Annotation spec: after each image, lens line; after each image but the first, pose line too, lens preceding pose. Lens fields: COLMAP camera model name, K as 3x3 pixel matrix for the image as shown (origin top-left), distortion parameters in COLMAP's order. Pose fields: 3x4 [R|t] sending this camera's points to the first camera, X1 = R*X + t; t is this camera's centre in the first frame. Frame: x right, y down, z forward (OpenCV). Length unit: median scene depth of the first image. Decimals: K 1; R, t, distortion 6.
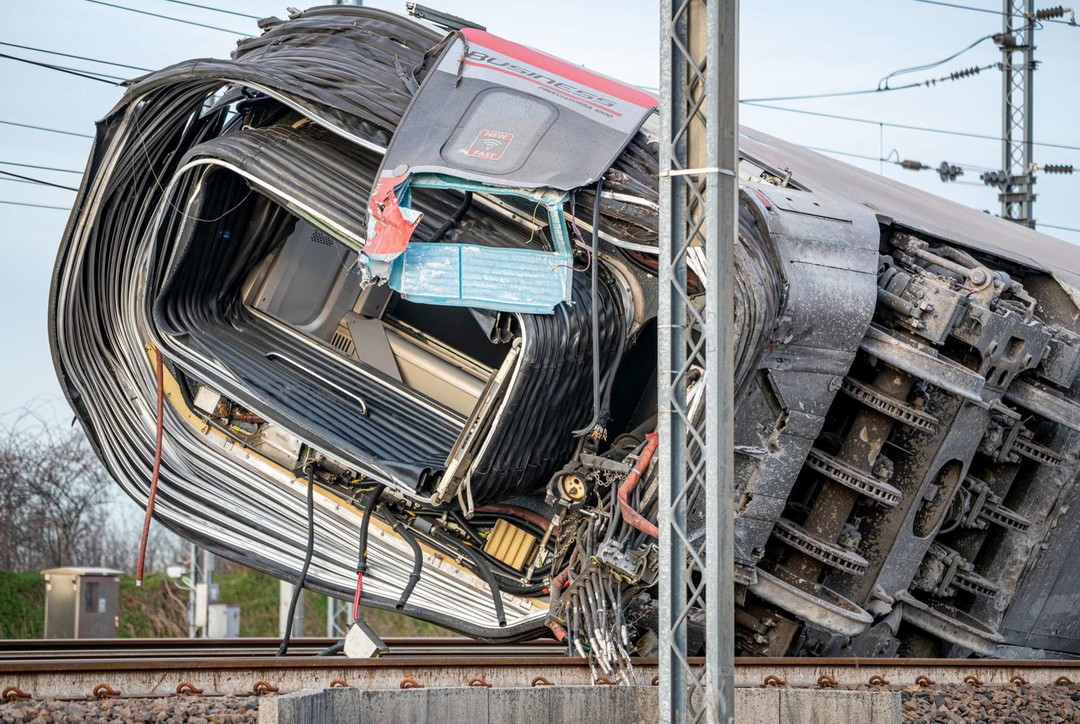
lens RADIAL K [[4405.8, 0, 547.6], [0, 4405.8, 361.8], [0, 0, 1]] dist [1.308961, 0.000000]
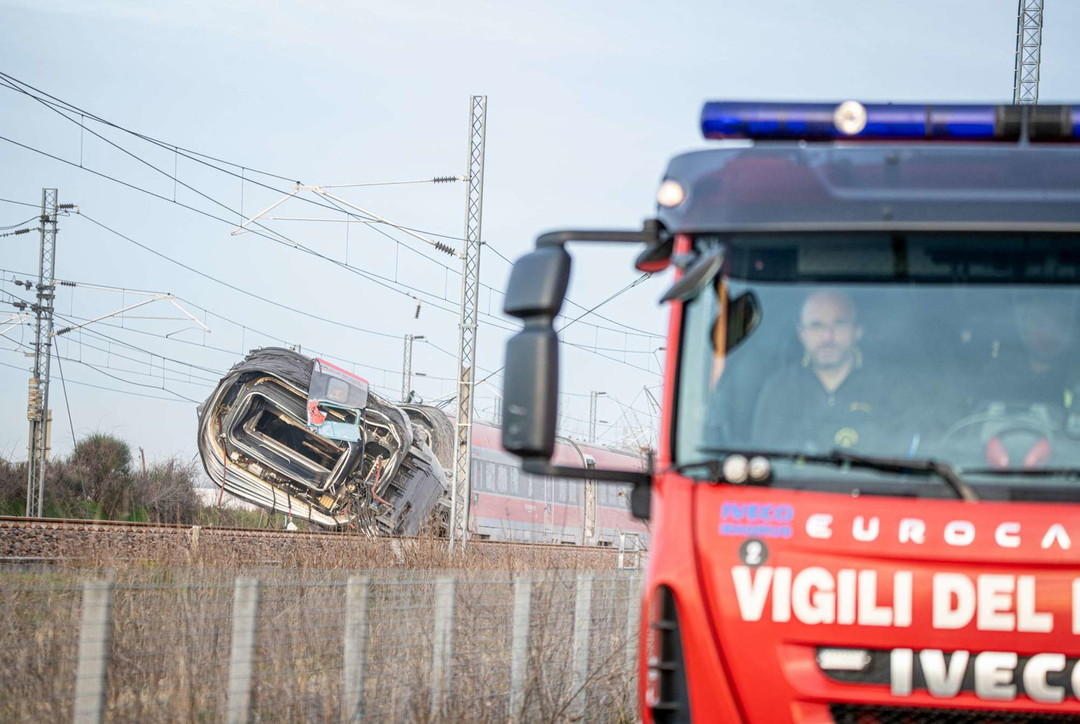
lens RADIAL K [[4405.8, 0, 535.7], [0, 4405.8, 362.5], [0, 0, 1]] dist [1.308961, 0.000000]
pose [[0.910238, 0.053930, 0.410559, -1.360682], [-0.066613, 0.997640, 0.016637, -0.145882], [-0.408693, -0.042493, 0.911682, -2.402197]]
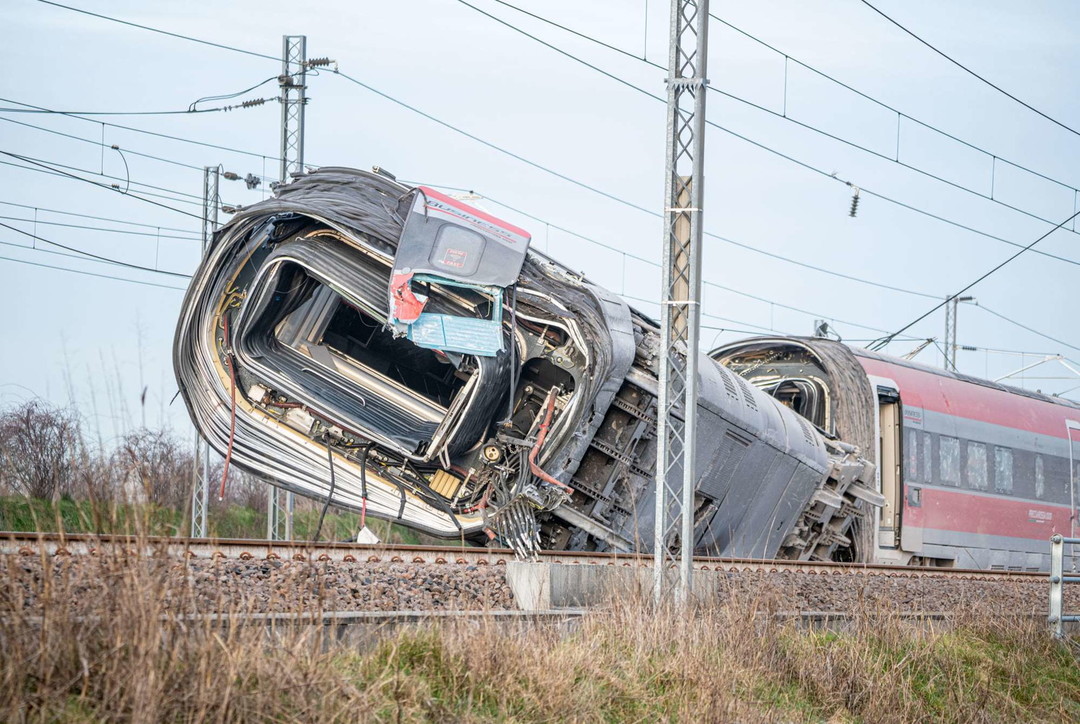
lens RADIAL K [[4405.8, 0, 543.6], [0, 4405.8, 360.9], [0, 0, 1]] dist [1.308961, 0.000000]
pose [[0.963397, 0.035970, 0.265653, -0.438671], [-0.041657, 0.999007, 0.015804, -0.036817], [-0.264821, -0.026292, 0.963939, -0.698407]]
